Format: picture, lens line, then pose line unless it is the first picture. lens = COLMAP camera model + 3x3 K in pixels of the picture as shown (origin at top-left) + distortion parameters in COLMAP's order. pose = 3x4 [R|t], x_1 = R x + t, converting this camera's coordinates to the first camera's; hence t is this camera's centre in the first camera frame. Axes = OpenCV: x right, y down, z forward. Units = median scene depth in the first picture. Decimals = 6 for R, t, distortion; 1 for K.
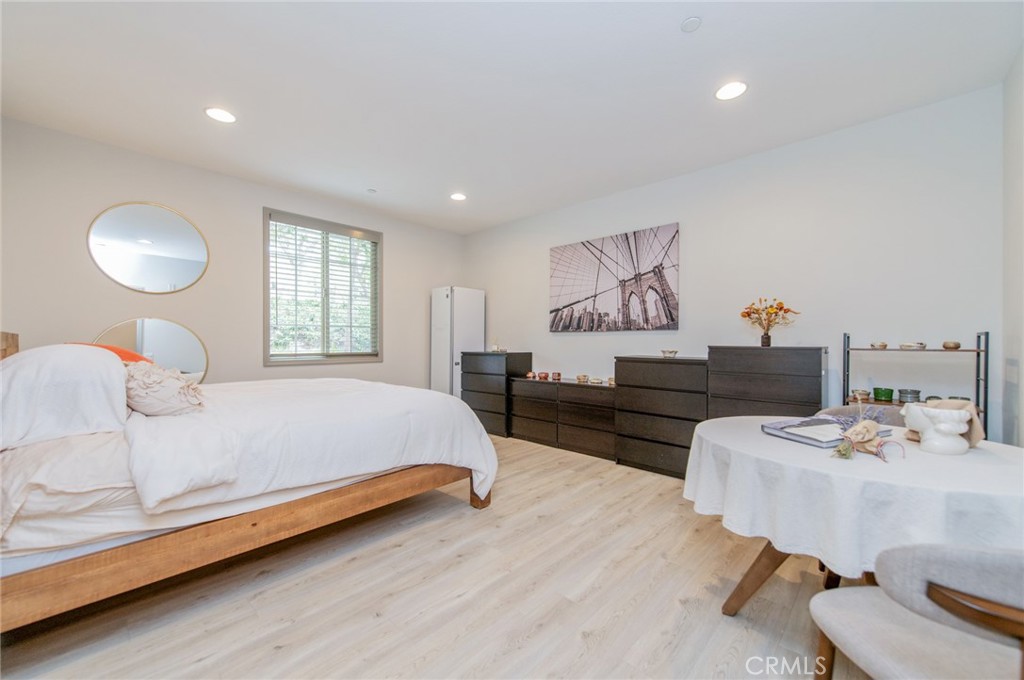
lens RADIAL K [[400.8, 0, 508.7], [0, 400.8, 338.6], [0, 0, 1]] dist [0.017153, -0.003986]
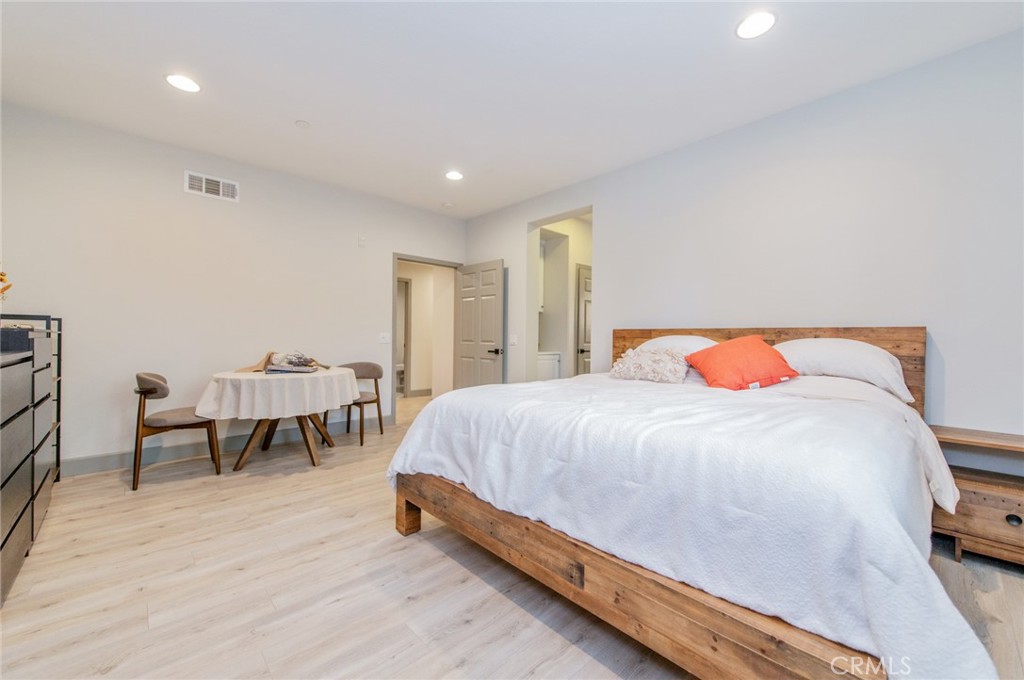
lens RADIAL K [[400.8, 0, 513.2], [0, 400.8, 335.9], [0, 0, 1]] dist [0.017153, -0.003986]
pose [[-0.998798, -0.011344, 0.047691, -0.240090], [-0.012170, 0.999780, -0.017058, 0.025467], [-0.047487, -0.017618, -0.998716, 1.369983]]
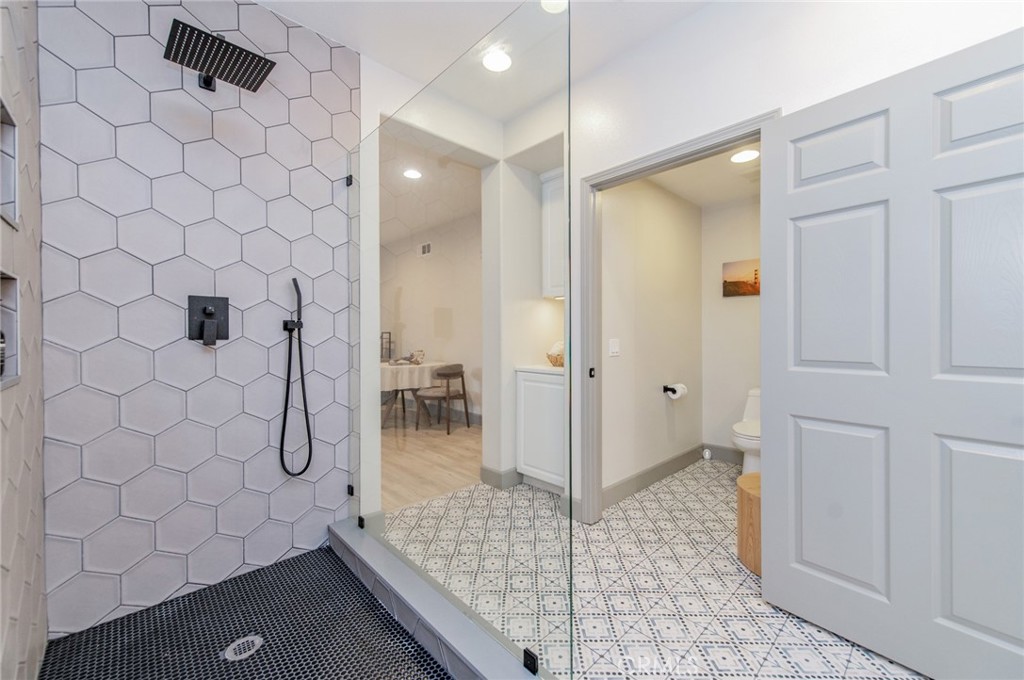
lens RADIAL K [[400.8, 0, 514.3], [0, 400.8, 338.4], [0, 0, 1]] dist [0.017153, -0.003986]
pose [[0.049447, -0.013007, 0.998692, -1.077377], [-0.004177, 0.999904, 0.013230, -0.012292], [-0.998768, -0.004826, 0.049388, -0.054808]]
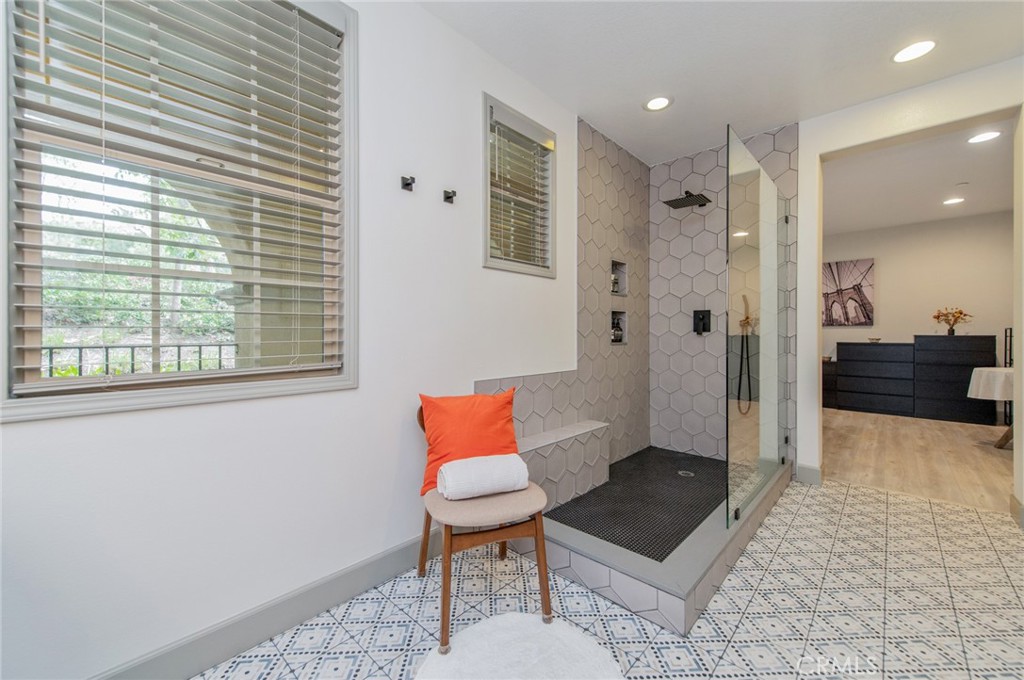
lens RADIAL K [[400.8, 0, 504.4], [0, 400.8, 336.2], [0, 0, 1]] dist [0.017153, -0.003986]
pose [[0.999980, -0.005253, -0.003412, -1.078655], [0.005298, 0.999899, 0.013181, -0.007862], [0.003342, -0.013199, 0.999907, -0.637851]]
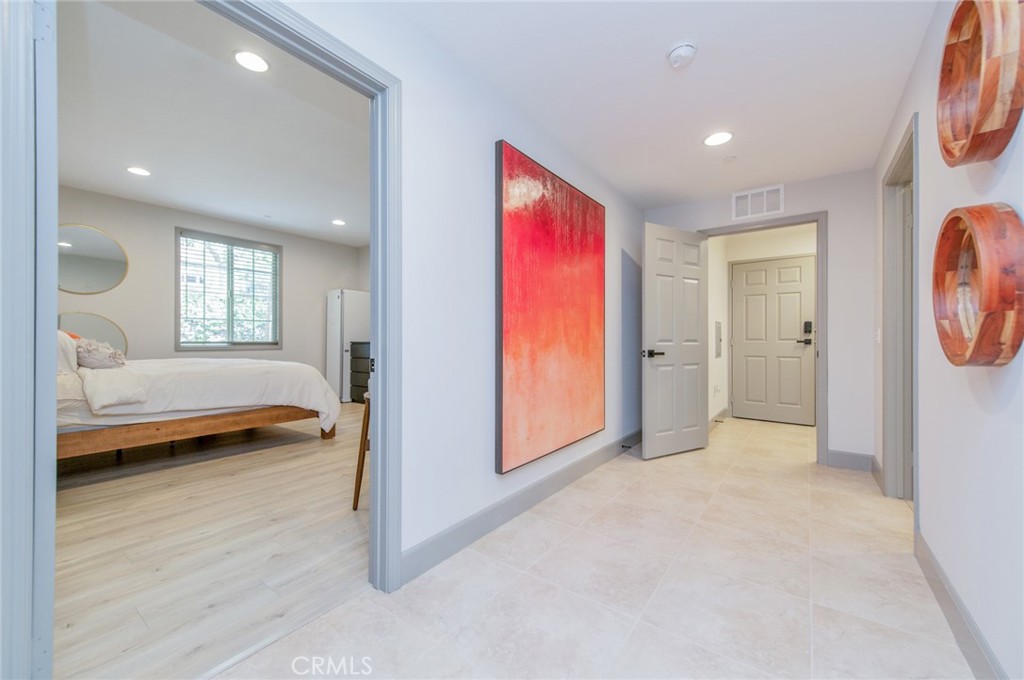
lens RADIAL K [[400.8, 0, 510.6], [0, 400.8, 333.4], [0, 0, 1]] dist [0.017153, -0.003986]
pose [[0.992287, 0.000614, 0.123957, 0.321518], [0.000478, 0.999961, -0.008786, 0.027510], [-0.123958, 0.008777, 0.992249, -0.449697]]
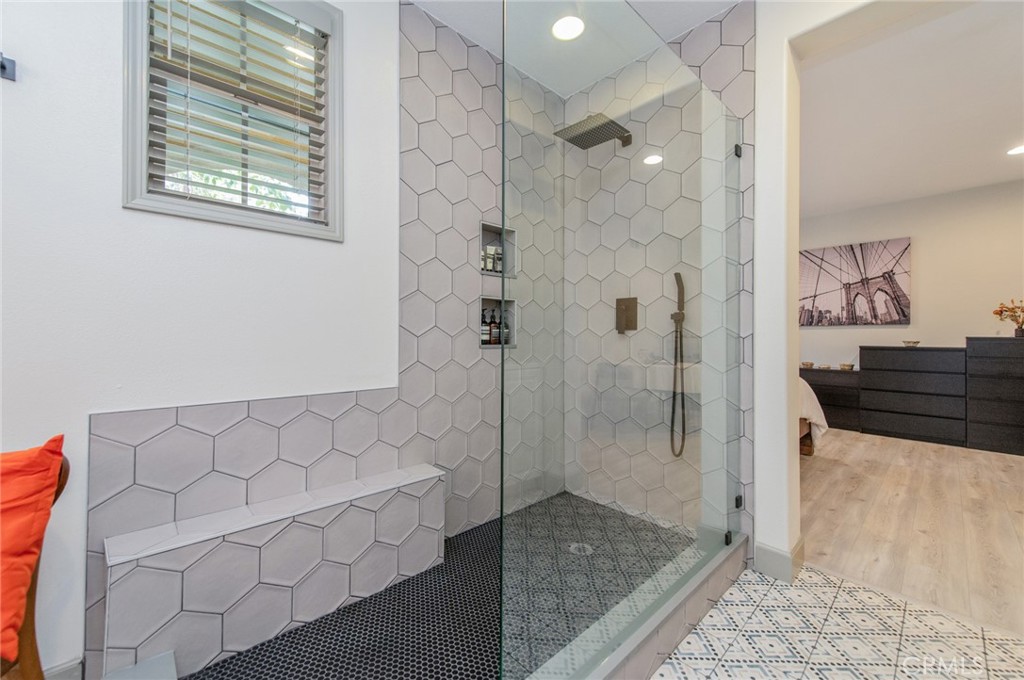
lens RADIAL K [[400.8, 0, 505.2], [0, 400.8, 334.6], [0, 0, 1]] dist [0.017153, -0.003986]
pose [[0.997533, -0.002104, -0.070170, -0.754739], [0.002428, 0.999987, 0.004535, 0.001397], [0.070160, -0.004694, 0.997525, -0.336923]]
